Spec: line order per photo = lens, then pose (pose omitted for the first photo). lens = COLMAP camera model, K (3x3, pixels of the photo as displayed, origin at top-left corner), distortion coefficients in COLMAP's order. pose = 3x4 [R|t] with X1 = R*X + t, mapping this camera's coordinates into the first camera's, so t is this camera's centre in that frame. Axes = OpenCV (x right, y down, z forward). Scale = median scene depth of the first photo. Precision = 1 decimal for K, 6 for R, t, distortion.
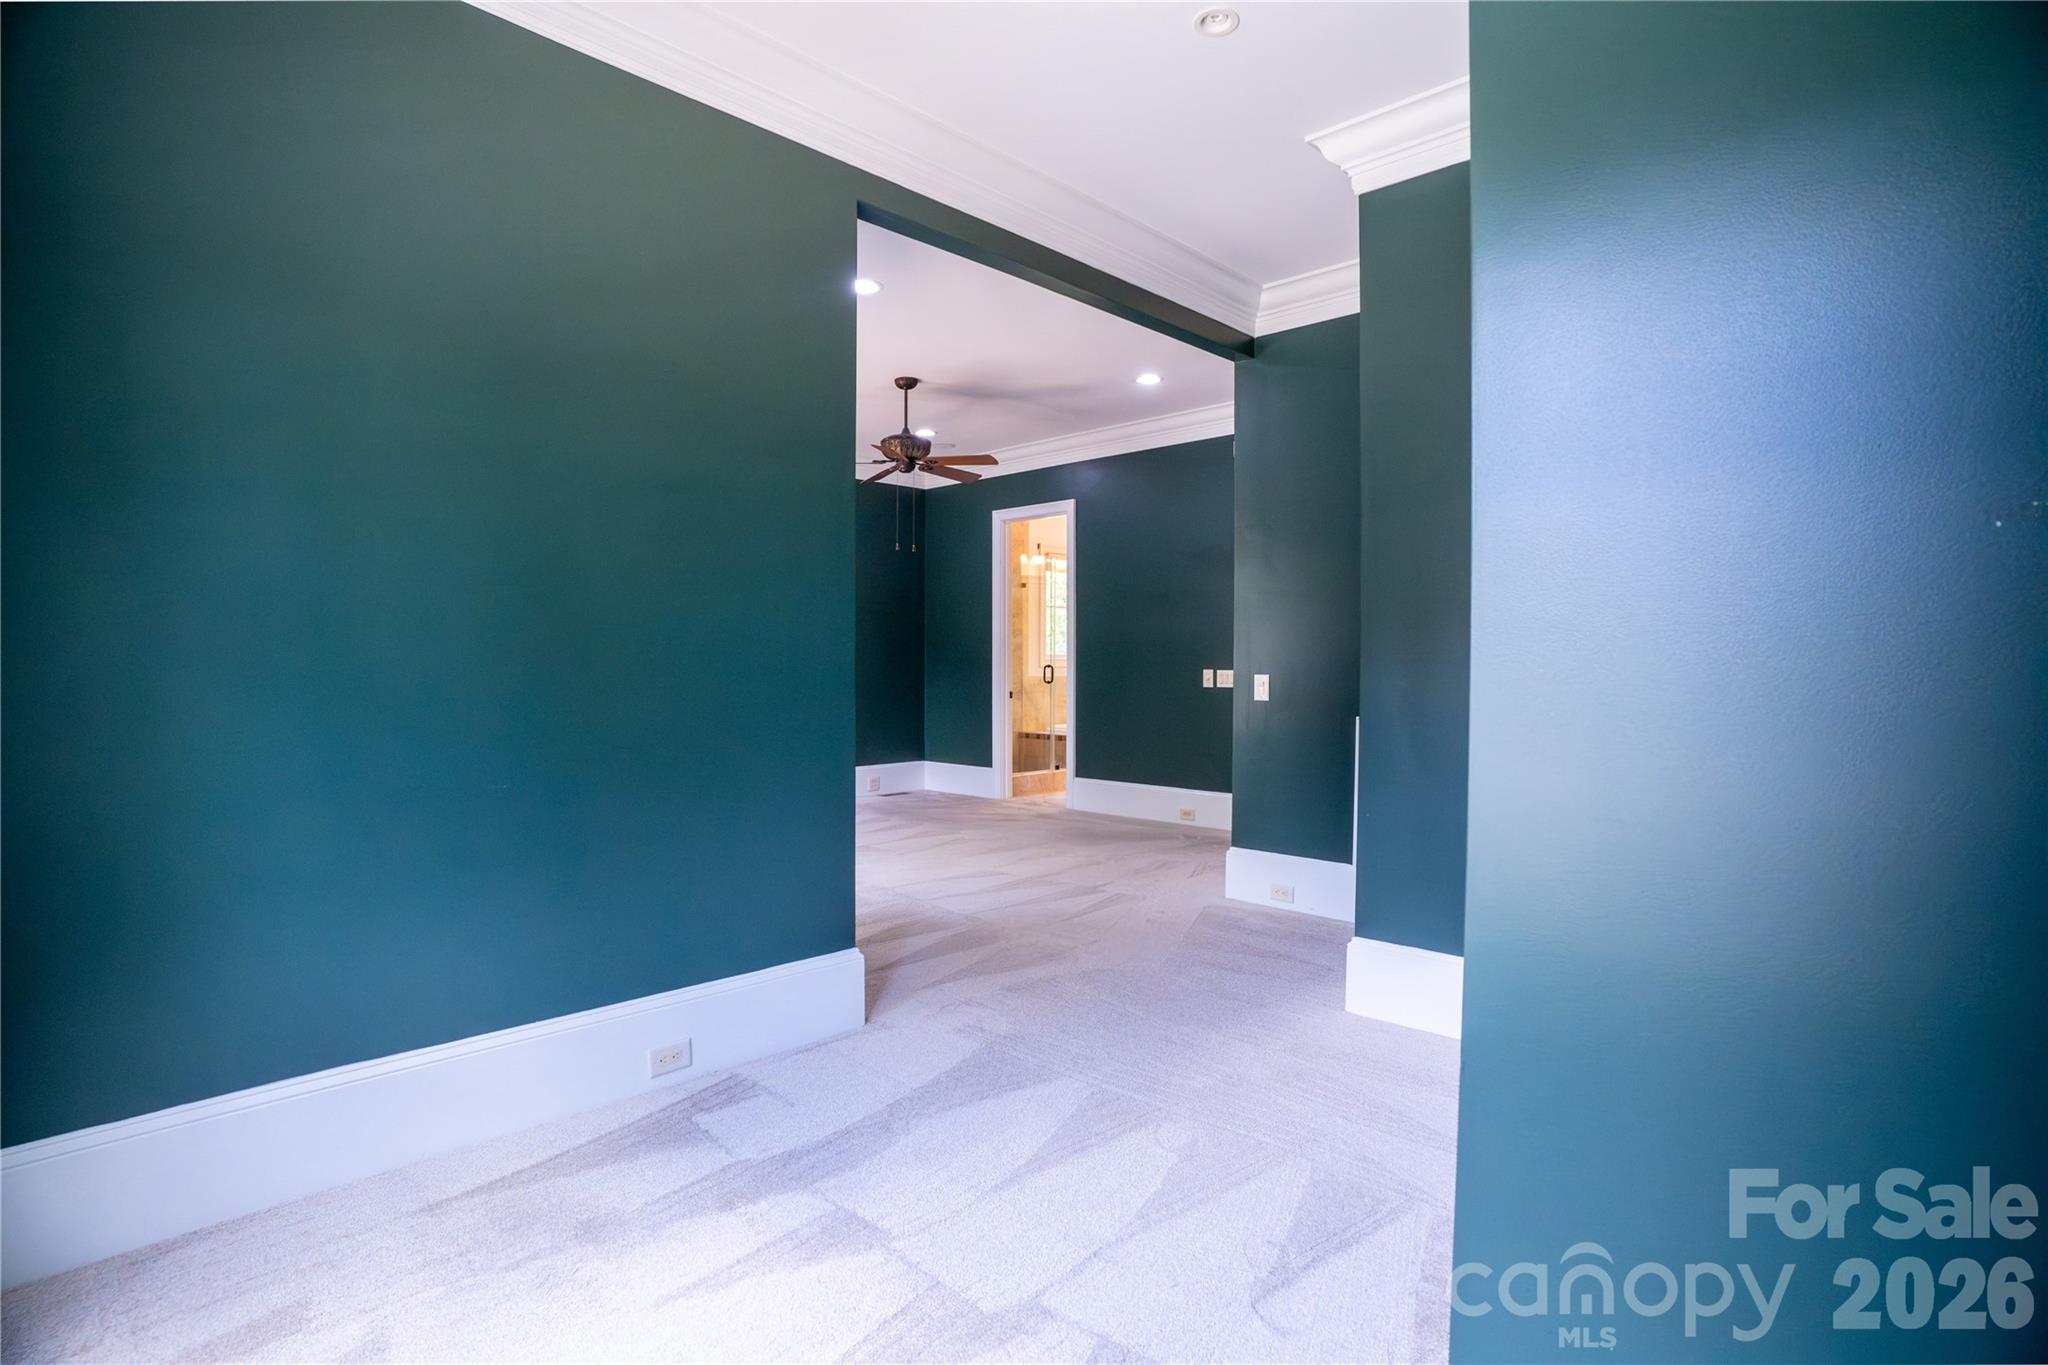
lens RADIAL K [[1052.6, 0, 1025.7], [0, 1052.6, 675.8], [0, 0, 1]] dist [-0.020424, 0.008330]
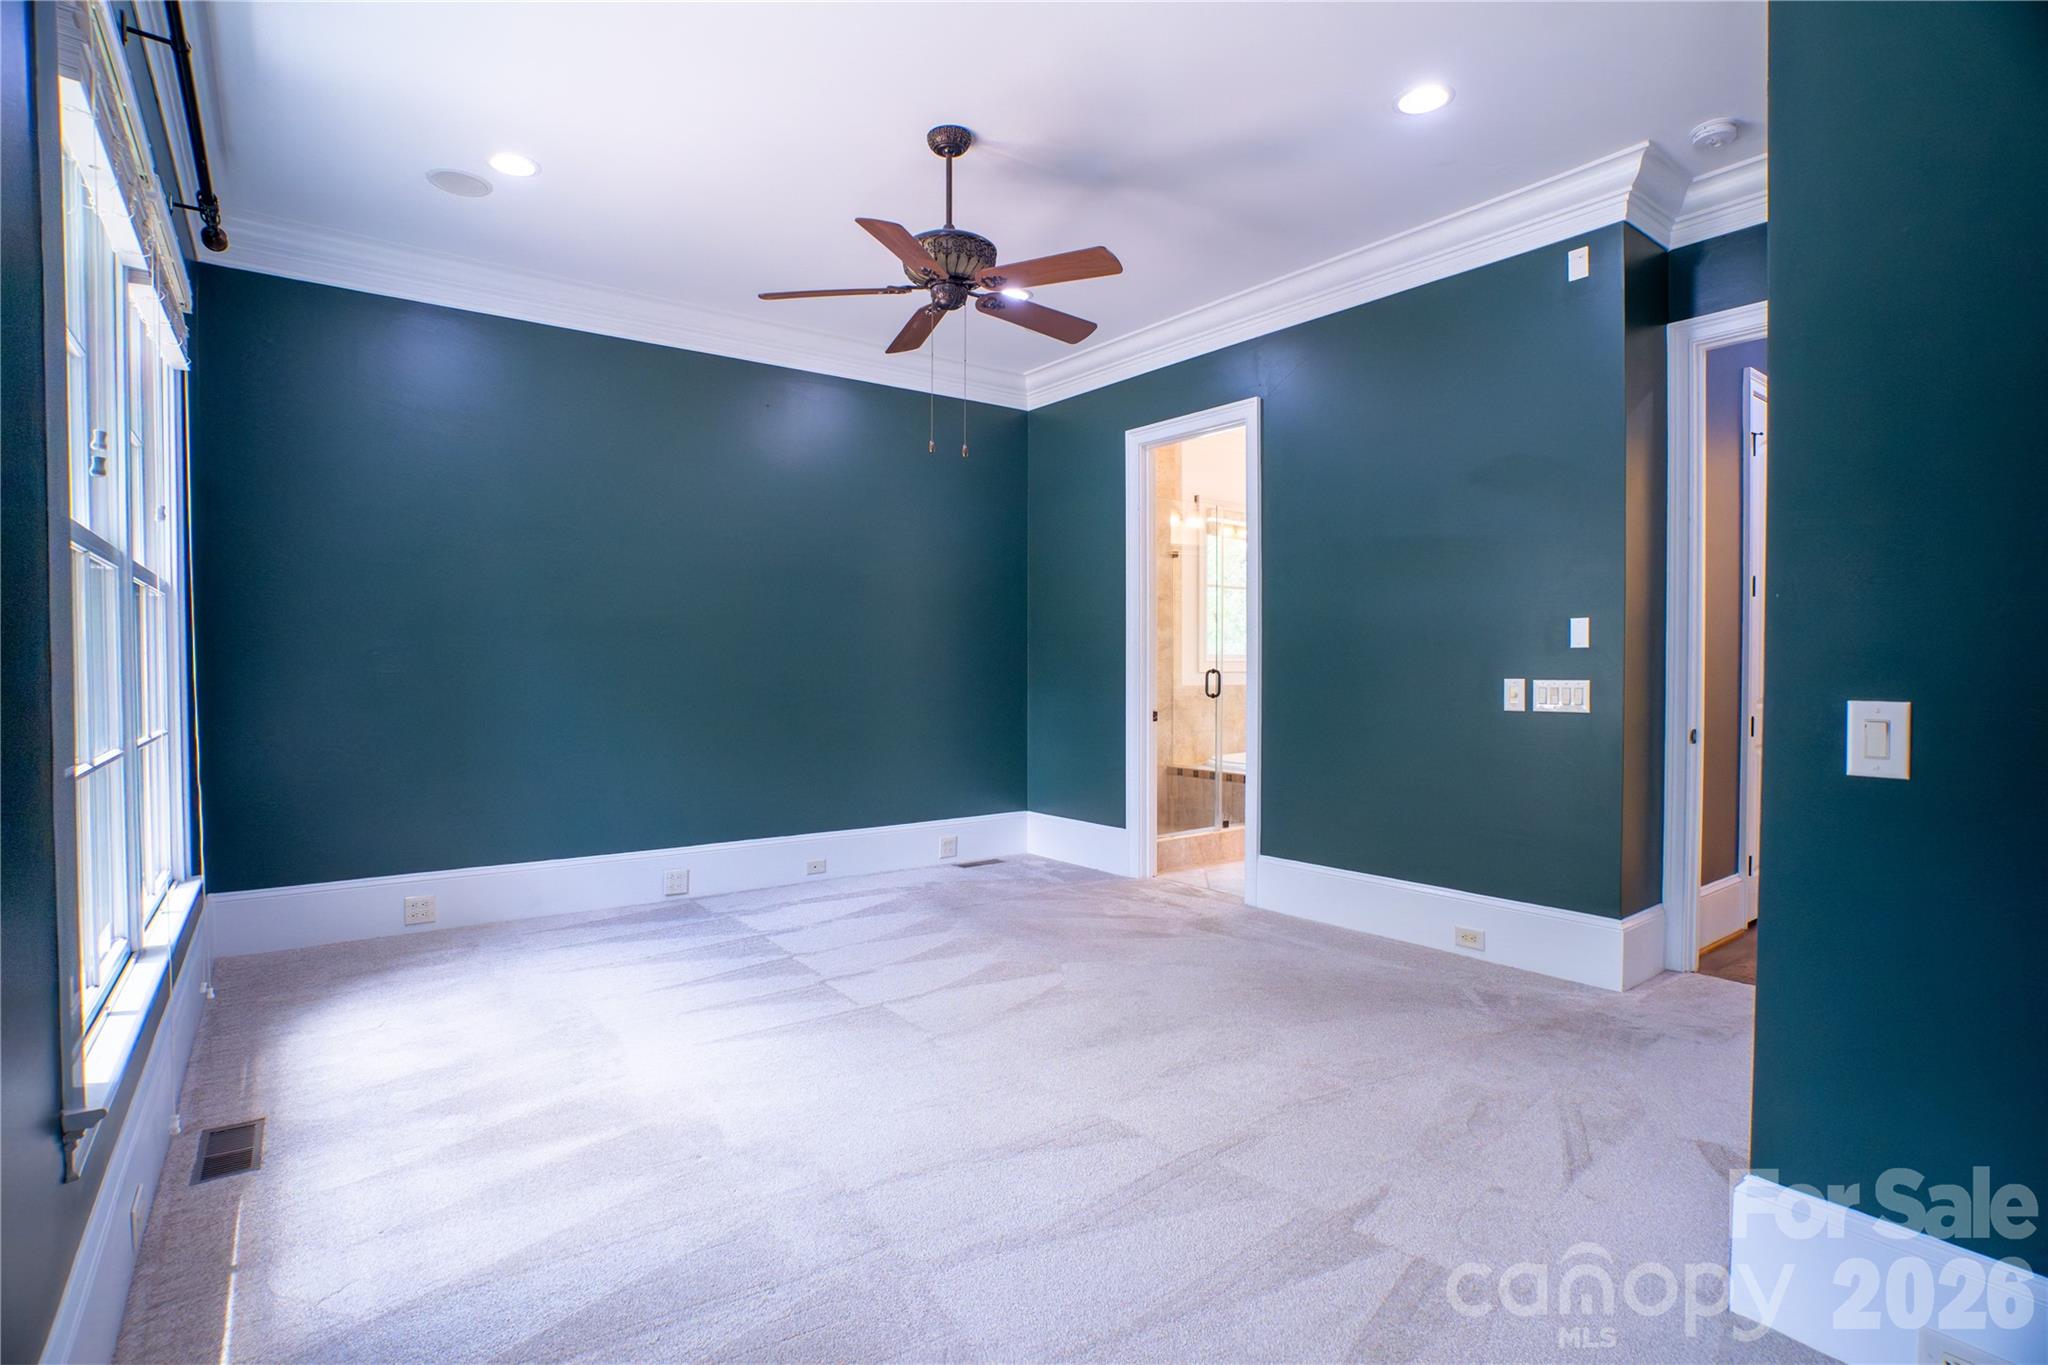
lens RADIAL K [[1052.6, 0, 1015.4], [0, 1052.6, 675.5], [0, 0, 1]] dist [-0.020424, 0.008330]
pose [[0.988364, -0.001258, -0.152104, -0.000333], [0.001026, 0.999998, -0.001606, -0.005570], [0.152106, 0.001431, 0.988363, 0.342301]]
